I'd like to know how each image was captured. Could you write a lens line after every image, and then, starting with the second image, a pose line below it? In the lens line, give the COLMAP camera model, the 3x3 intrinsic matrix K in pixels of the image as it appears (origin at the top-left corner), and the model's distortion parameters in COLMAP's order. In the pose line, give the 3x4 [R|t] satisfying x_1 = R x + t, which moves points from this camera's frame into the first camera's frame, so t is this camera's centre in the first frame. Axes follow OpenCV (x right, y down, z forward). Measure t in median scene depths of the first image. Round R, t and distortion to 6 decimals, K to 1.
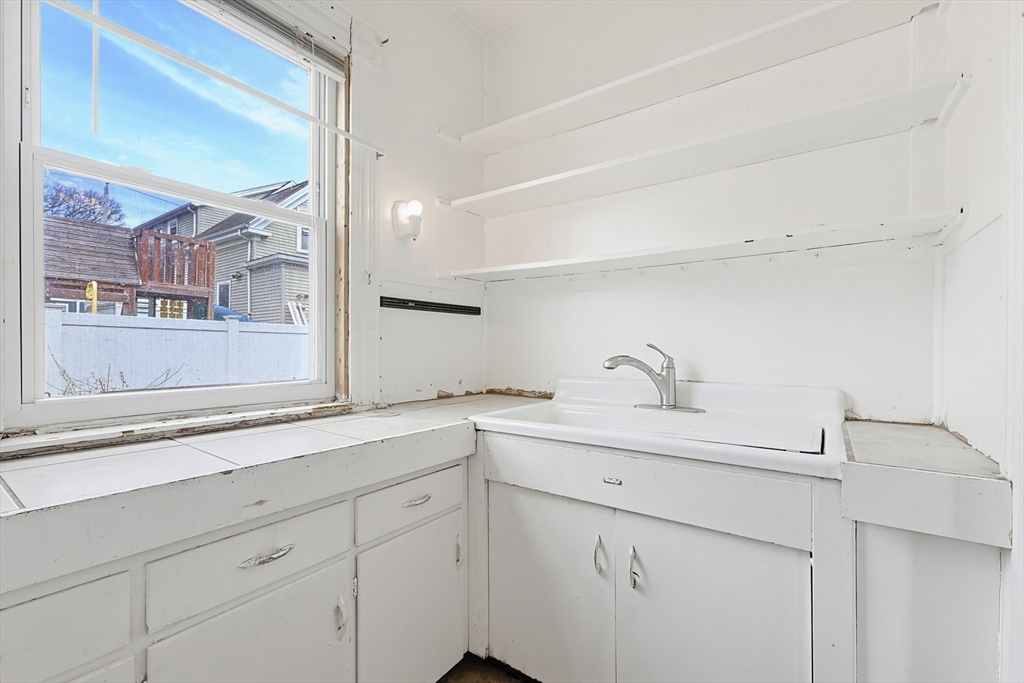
lens RADIAL K [[438.0, 0, 511.4], [0, 438.0, 346.4], [0, 0, 1]] dist [0.000651, 0.000041]
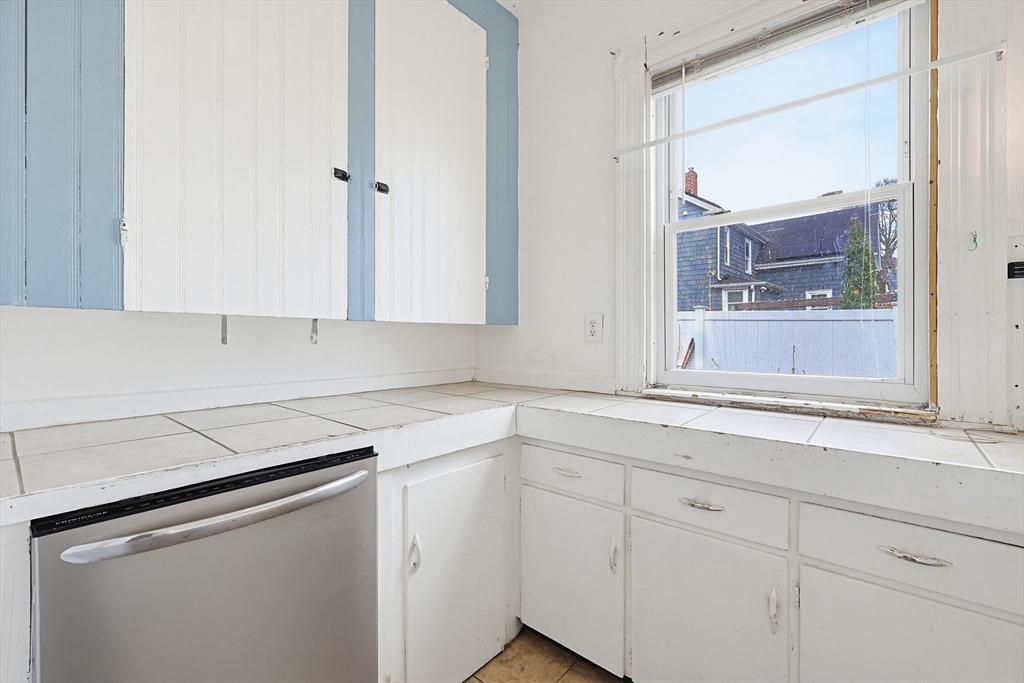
lens RADIAL K [[433.0, 0, 513.5], [0, 433.0, 338.6], [0, 0, 1]] dist [-0.004024, -0.000383]
pose [[-0.086087, -0.001219, -0.996287, 0.520885], [-0.003116, 0.999995, -0.000954, 0.002690], [0.996283, 0.003022, -0.086090, 0.403165]]
